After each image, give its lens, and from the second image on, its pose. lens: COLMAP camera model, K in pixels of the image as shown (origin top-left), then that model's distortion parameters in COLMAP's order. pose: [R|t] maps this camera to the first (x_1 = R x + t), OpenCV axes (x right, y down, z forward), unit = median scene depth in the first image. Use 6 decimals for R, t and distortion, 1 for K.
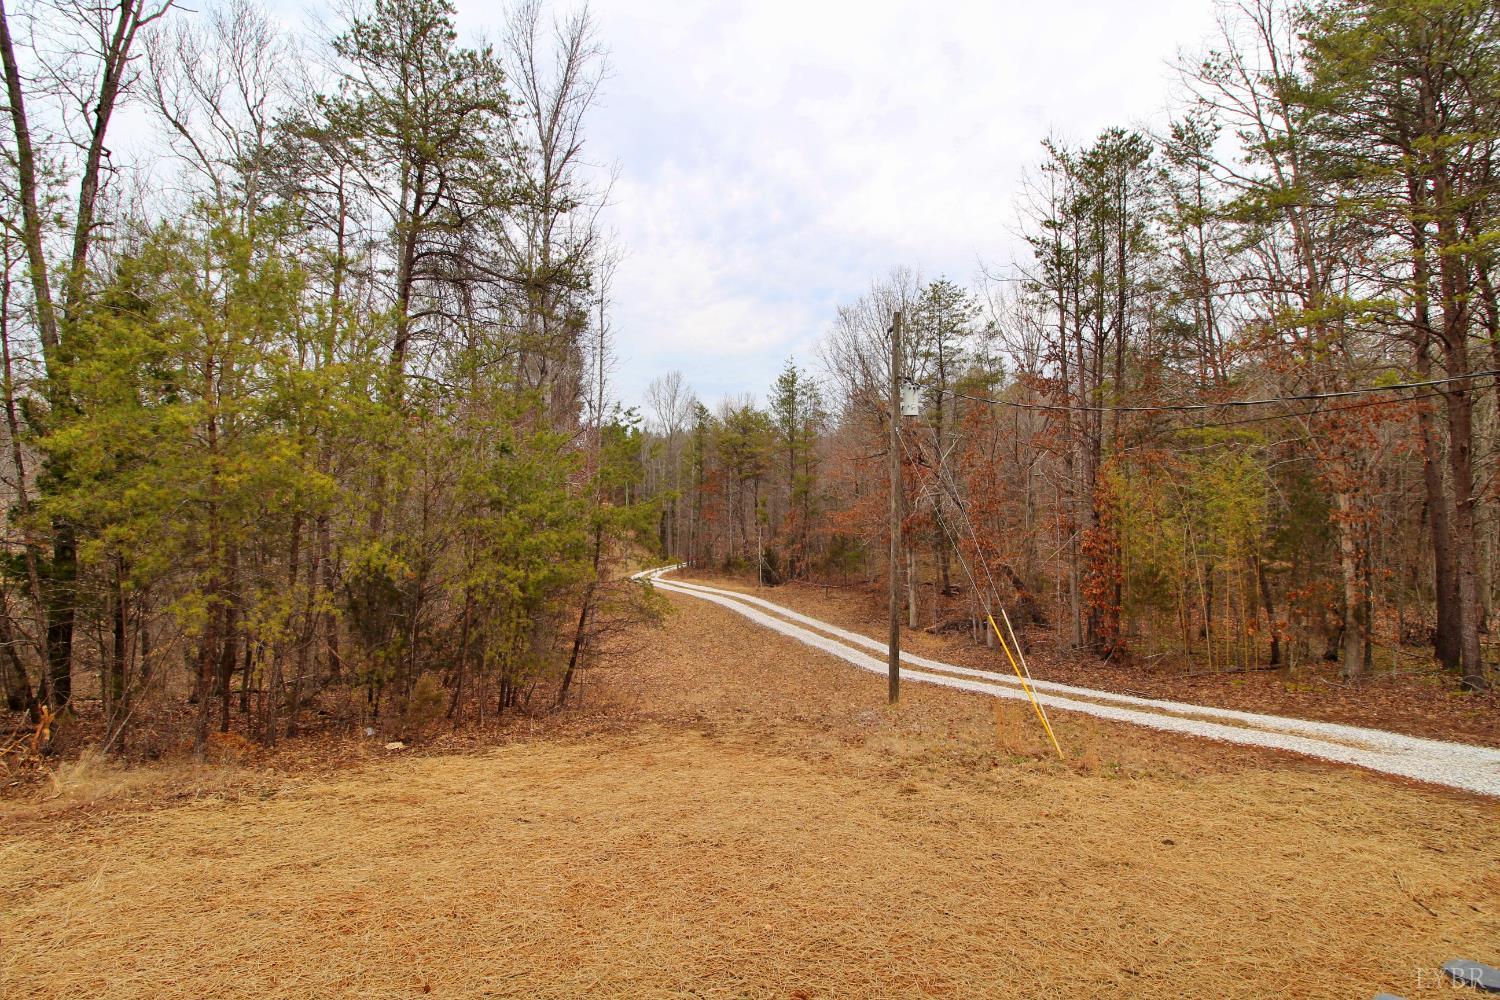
lens RADIAL K [[695.8, 0, 757.0], [0, 695.8, 492.3], [0, 0, 1]] dist [0.001785, -0.014629]
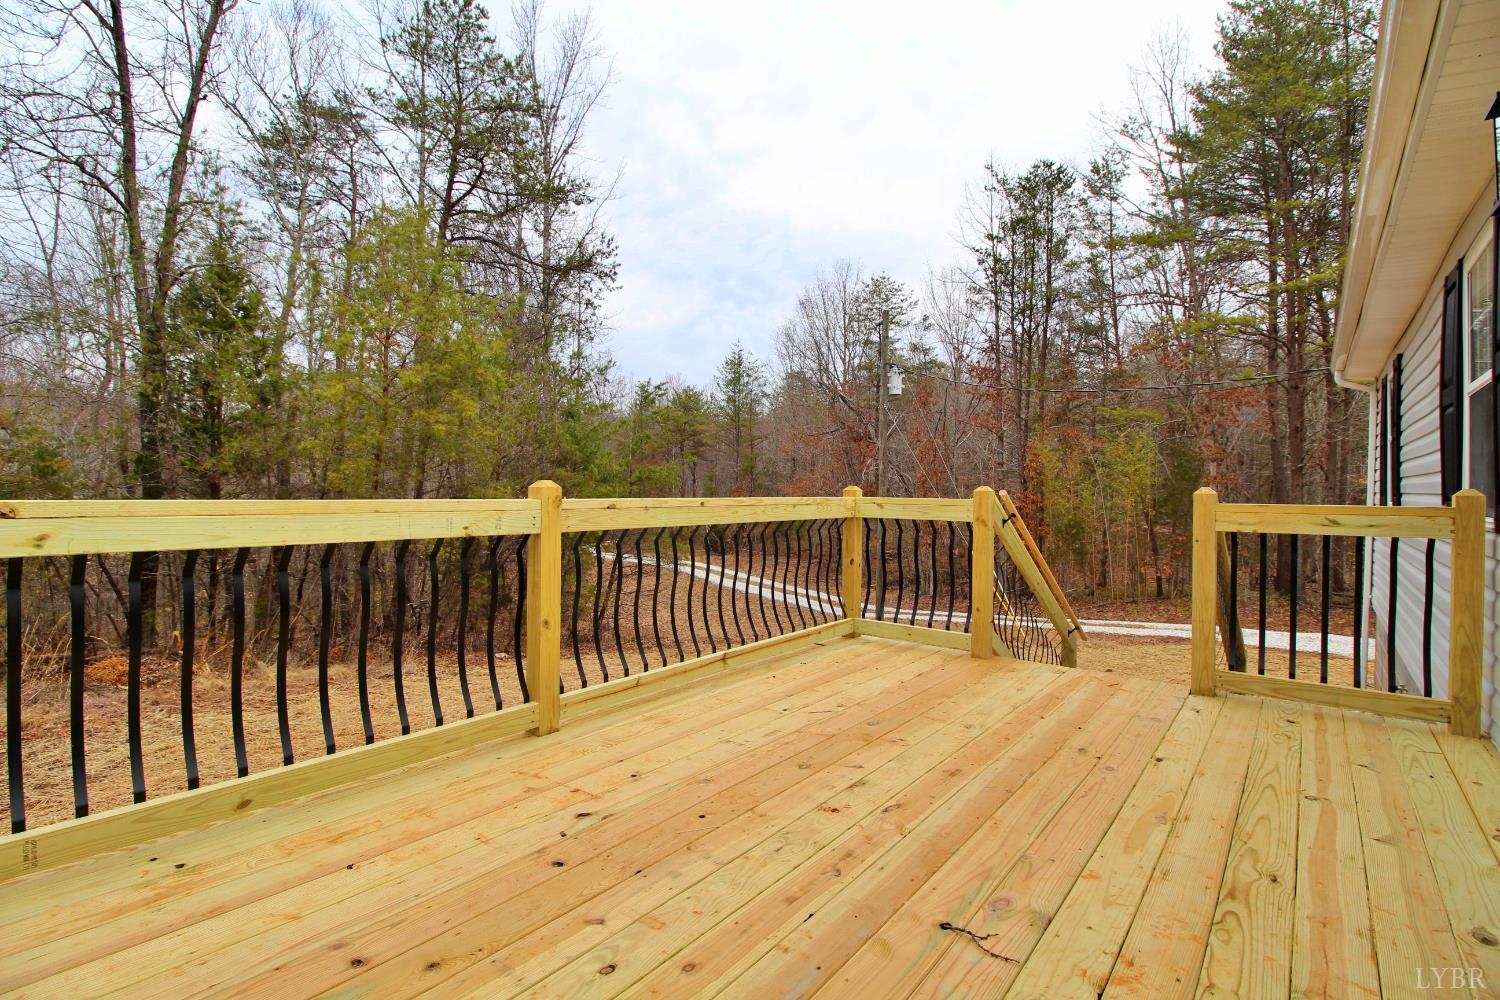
lens RADIAL K [[695.8, 0, 757.0], [0, 695.8, 492.3], [0, 0, 1]] dist [0.001785, -0.014629]
pose [[0.991730, 0.005923, 0.128209, -0.128052], [-0.009136, 0.999658, 0.024487, 0.025357], [-0.128020, -0.025455, 0.991445, -0.141377]]
